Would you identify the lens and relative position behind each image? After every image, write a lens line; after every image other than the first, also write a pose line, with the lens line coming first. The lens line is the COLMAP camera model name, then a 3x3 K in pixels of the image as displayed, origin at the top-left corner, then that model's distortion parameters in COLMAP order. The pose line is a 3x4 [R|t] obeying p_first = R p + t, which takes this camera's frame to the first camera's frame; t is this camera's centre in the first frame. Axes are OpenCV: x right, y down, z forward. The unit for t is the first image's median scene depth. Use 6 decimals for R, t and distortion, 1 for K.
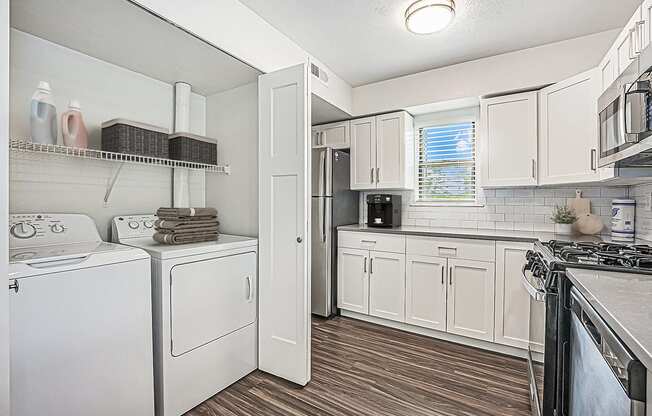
lens RADIAL K [[297.5, 0, 318.2], [0, 297.5, 204.3], [0, 0, 1]] dist [-0.000666, -0.000560]
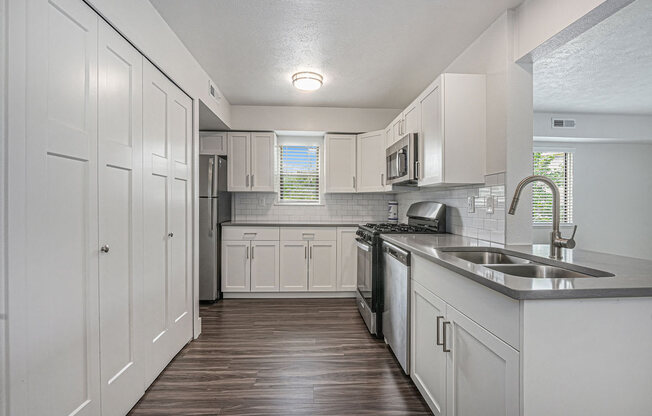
lens RADIAL K [[297.5, 0, 327.9], [0, 297.5, 205.7], [0, 0, 1]] dist [-0.000666, -0.000560]
pose [[0.816315, -0.001801, 0.577604, -0.301930], [-0.000427, 0.999993, 0.003721, 0.002921], [-0.577607, -0.003284, 0.816308, -0.224240]]
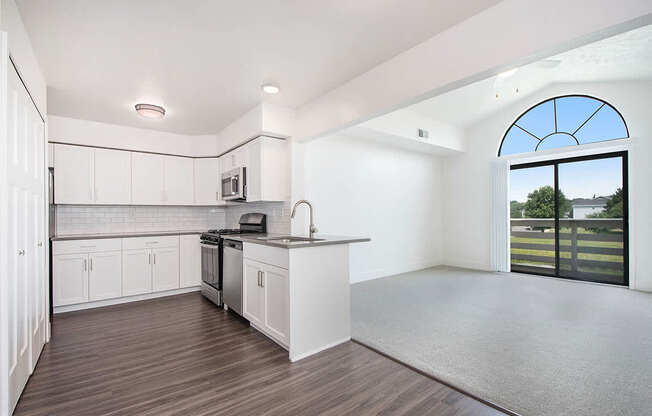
lens RADIAL K [[297.5, 0, 329.2], [0, 297.5, 213.1], [0, 0, 1]] dist [-0.000666, -0.000560]
pose [[0.377506, -0.003652, 0.926000, -0.677790], [0.021988, 0.999746, -0.005021, 0.009365], [-0.925746, 0.022257, 0.377490, -0.510835]]
